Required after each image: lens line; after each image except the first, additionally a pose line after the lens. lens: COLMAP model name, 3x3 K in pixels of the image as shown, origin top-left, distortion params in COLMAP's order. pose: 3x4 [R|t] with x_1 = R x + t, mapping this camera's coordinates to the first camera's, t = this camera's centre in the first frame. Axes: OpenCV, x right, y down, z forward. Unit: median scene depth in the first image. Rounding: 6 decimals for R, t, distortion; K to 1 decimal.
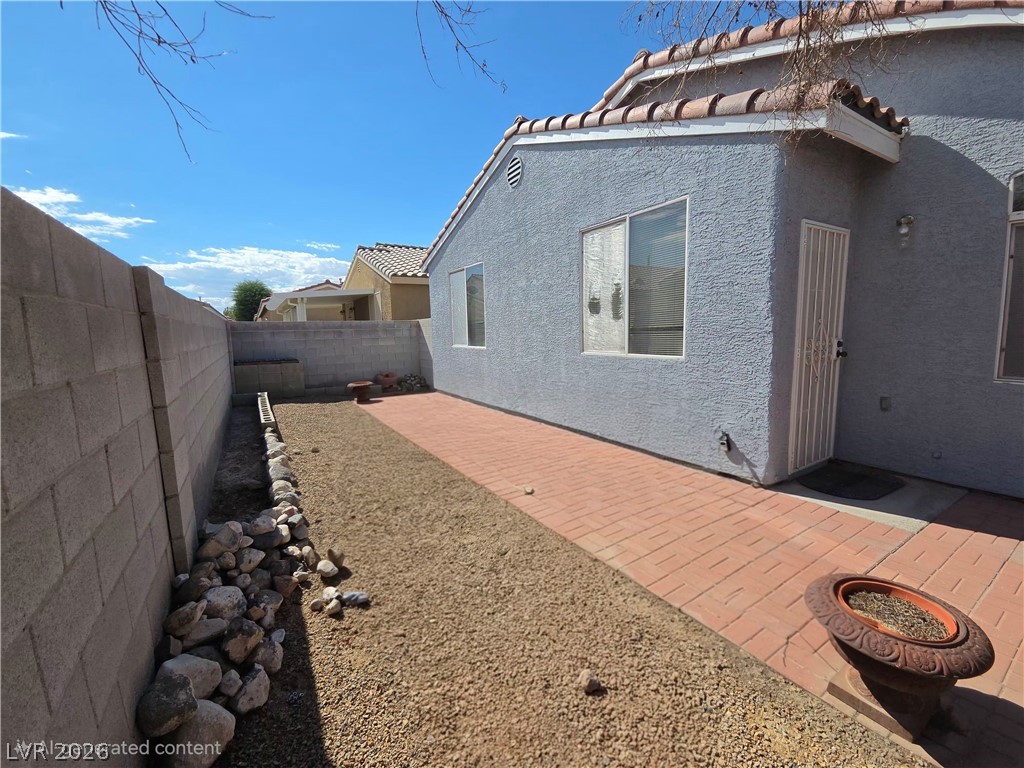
lens RADIAL K [[420.1, 0, 510.3], [0, 420.1, 380.9], [0, 0, 1]] dist [-0.000404, -0.000311]
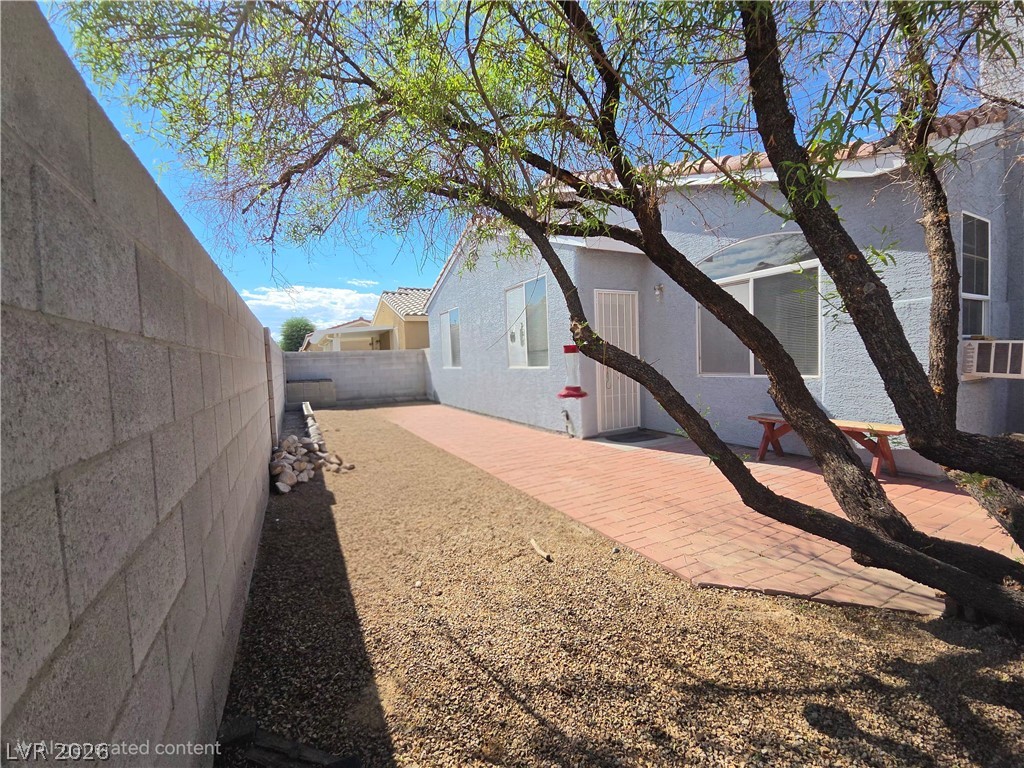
lens RADIAL K [[420.1, 0, 514.9], [0, 420.1, 383.2], [0, 0, 1]] dist [-0.000404, -0.000311]
pose [[0.997600, -0.009041, -0.068645, 0.162290], [0.004589, 0.997892, -0.064737, 0.048550], [0.069086, 0.064267, 0.995539, -0.281205]]
